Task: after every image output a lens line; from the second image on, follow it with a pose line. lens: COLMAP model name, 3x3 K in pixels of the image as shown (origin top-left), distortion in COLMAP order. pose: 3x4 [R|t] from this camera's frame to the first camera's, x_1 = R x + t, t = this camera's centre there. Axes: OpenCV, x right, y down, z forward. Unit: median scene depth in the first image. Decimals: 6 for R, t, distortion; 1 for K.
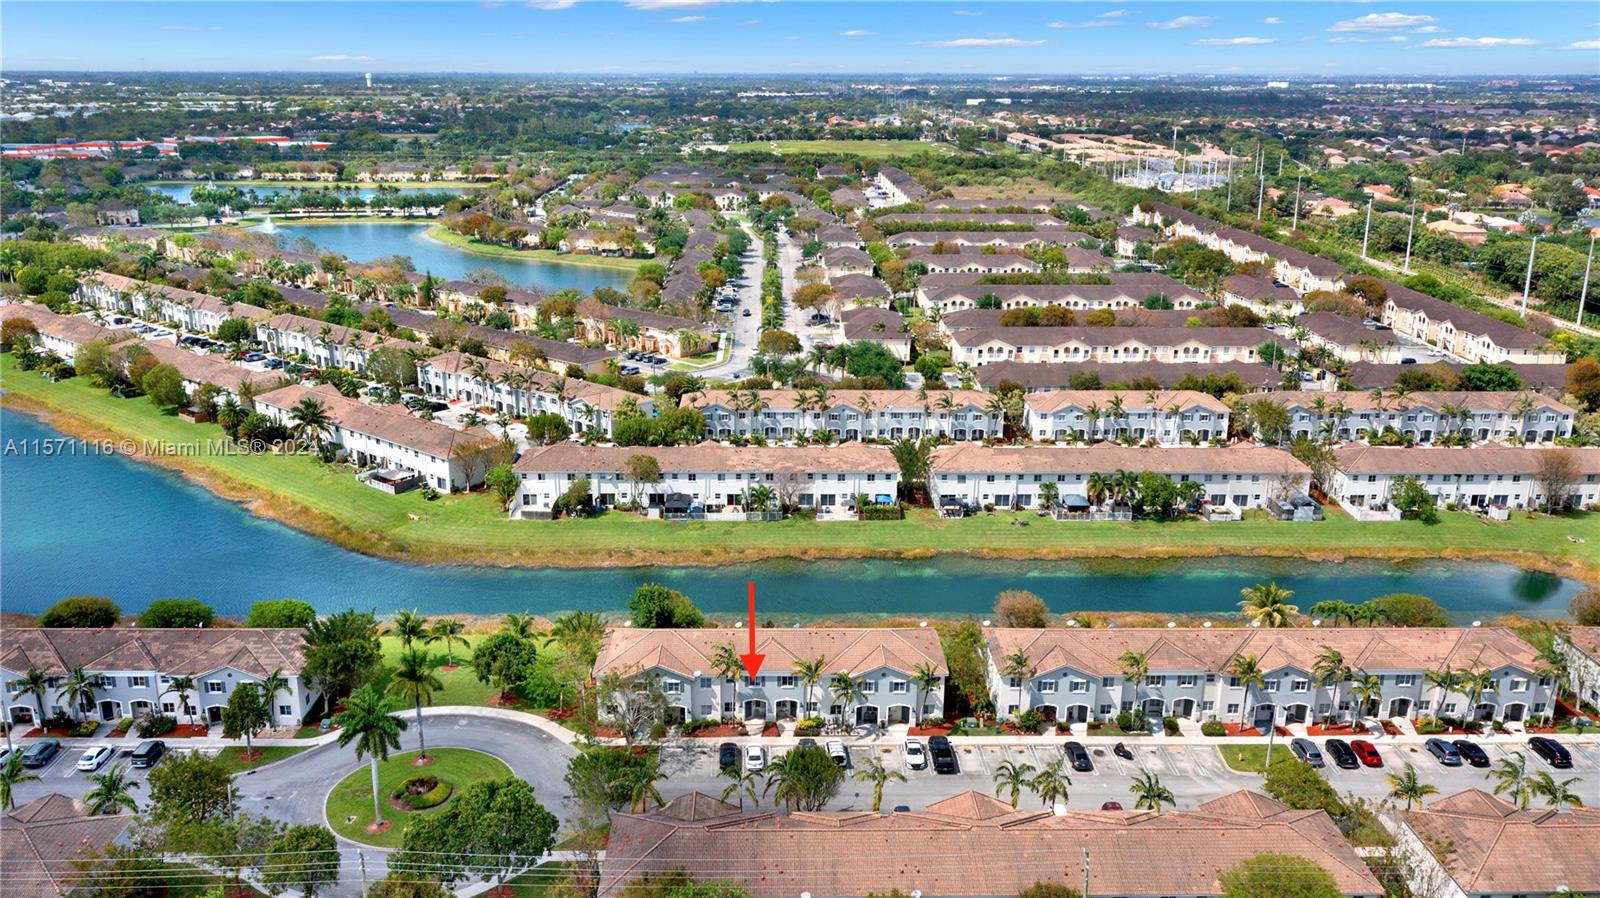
lens RADIAL K [[1298.0, 0, 800.0], [0, 1298.0, 449.0], [0, 0, 1]] dist [-0.001492, -0.000029]
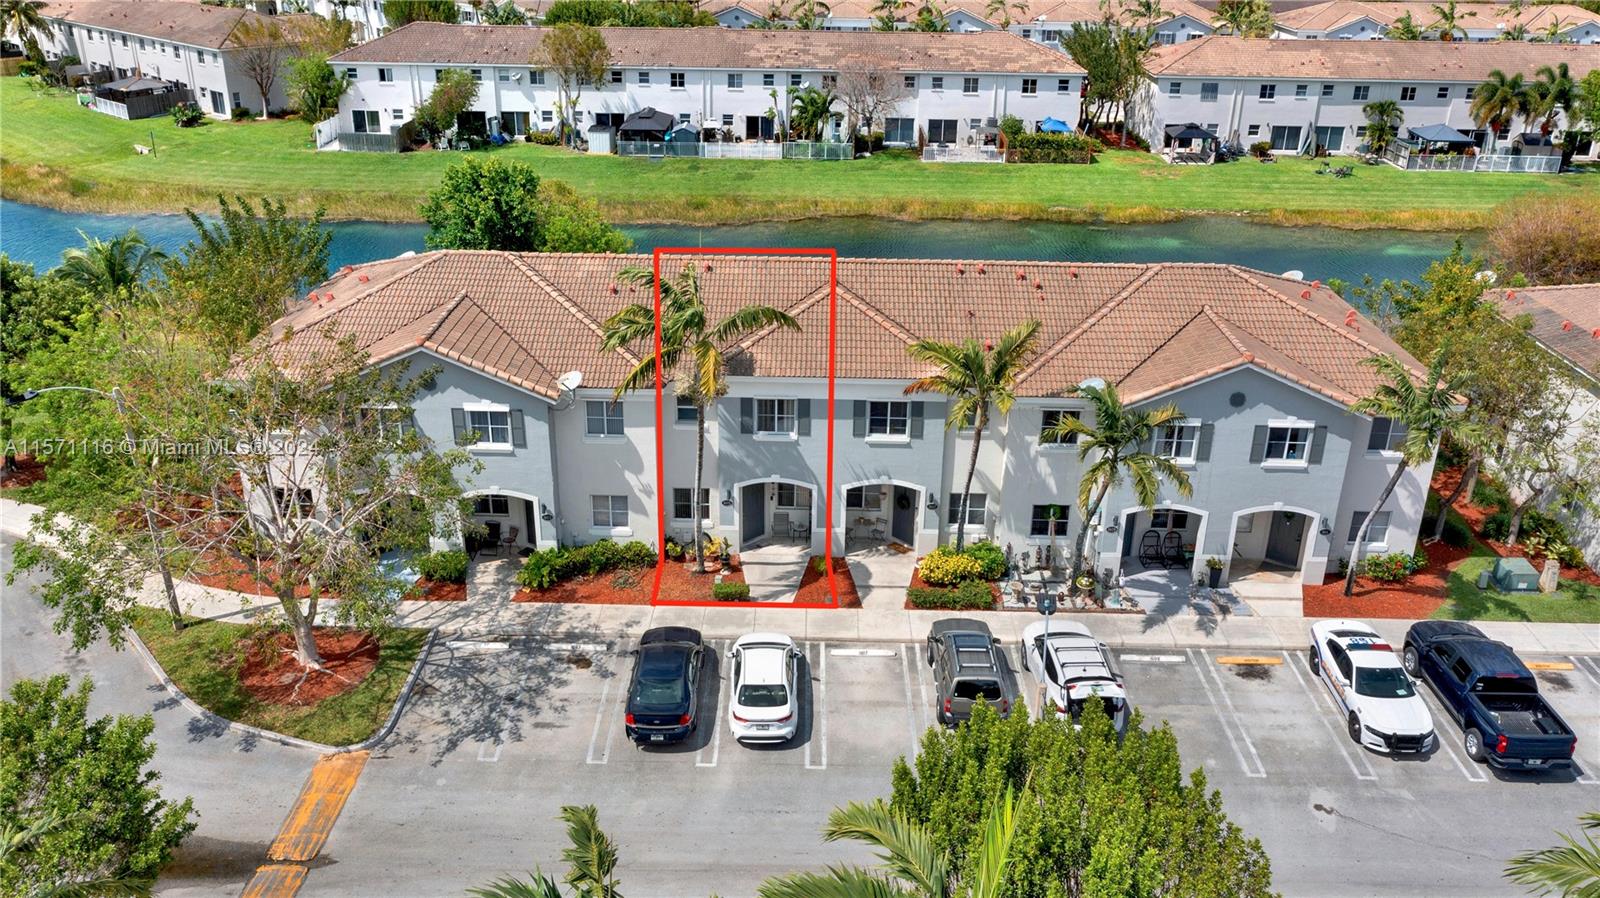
lens RADIAL K [[1298.0, 0, 800.0], [0, 1298.0, 449.0], [0, 0, 1]] dist [-0.001492, -0.000029]
pose [[0.998989, 0.021480, -0.039486, -0.017514], [-0.016286, 0.991713, 0.127434, 0.148031], [0.041896, -0.126662, 0.991061, 0.707396]]
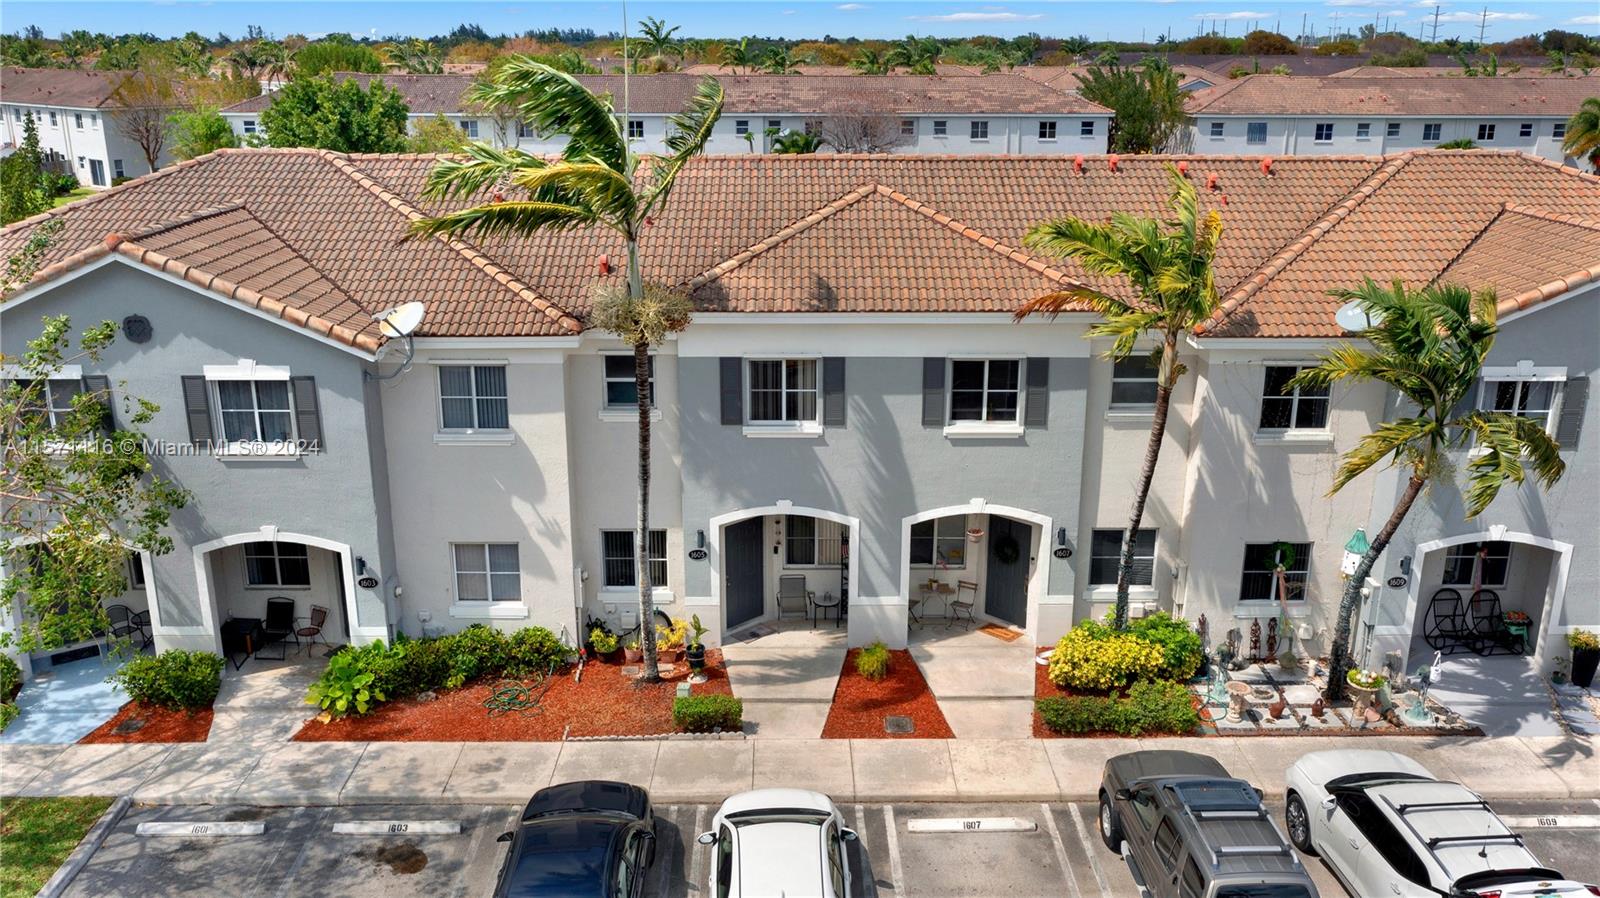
lens RADIAL K [[1314.0, 0, 800.0], [0, 1314.0, 449.0], [0, 0, 1]] dist [-0.006216, 0.003259]
pose [[0.999804, -0.002165, -0.019704, -0.029112], [0.002430, 0.999907, 0.013420, 0.182369], [0.019673, -0.013465, 0.999716, 0.830594]]
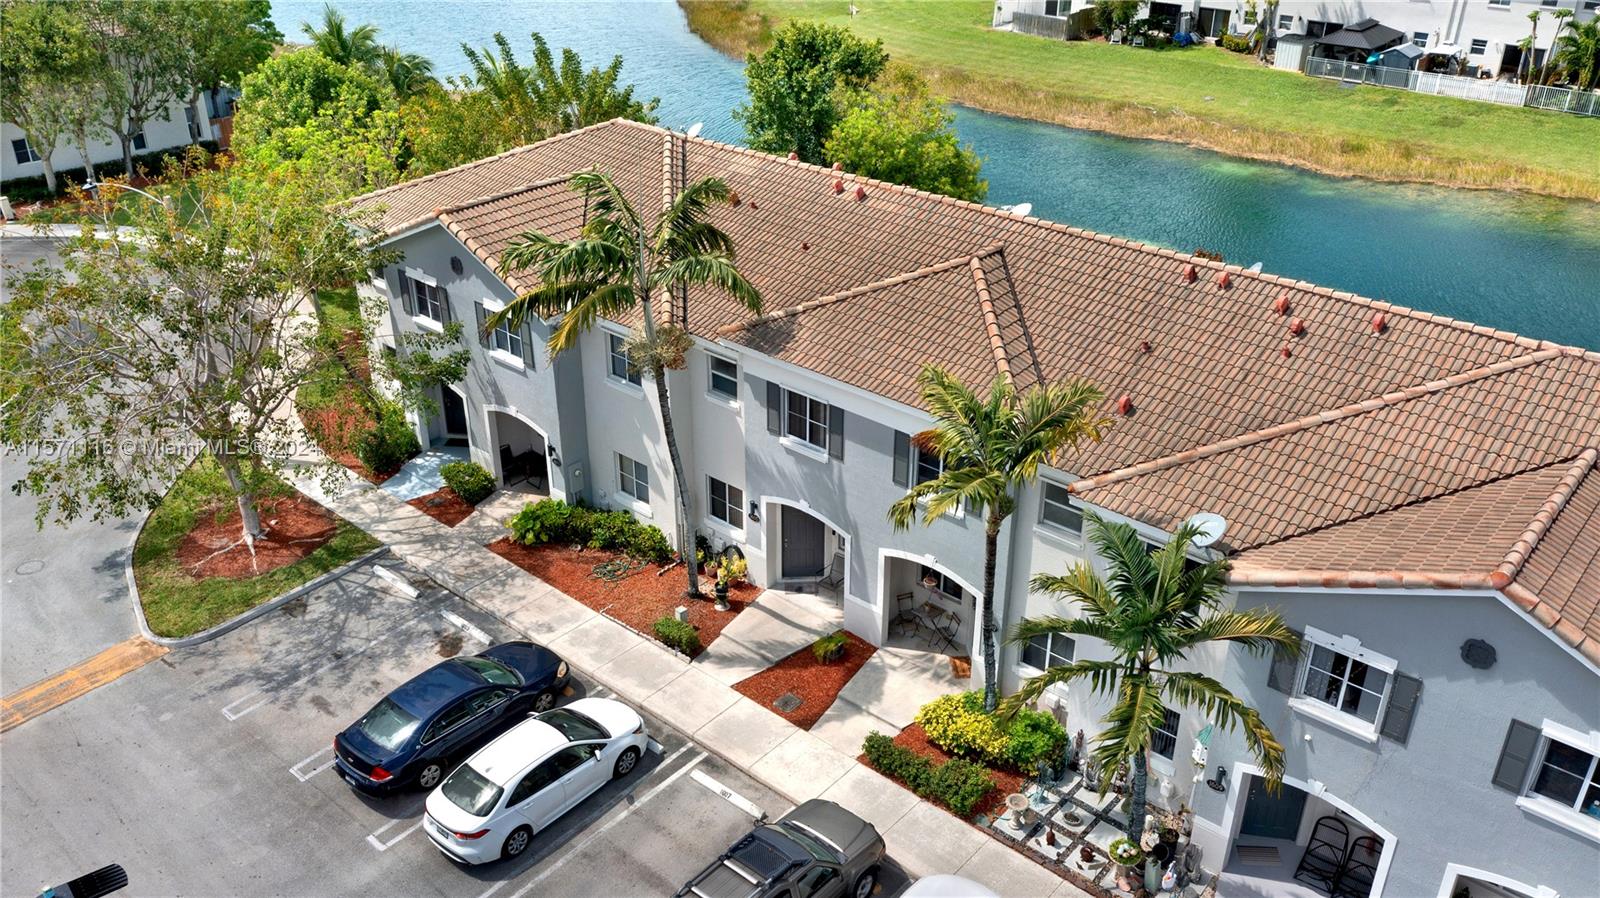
lens RADIAL K [[1298.0, 0, 800.0], [0, 1298.0, 449.0], [0, 0, 1]] dist [-0.001492, -0.000029]
pose [[0.736690, 0.309740, -0.601123, 0.085150], [-0.187395, 0.947626, 0.258626, 0.130671], [0.649747, -0.077880, 0.756150, 0.841996]]
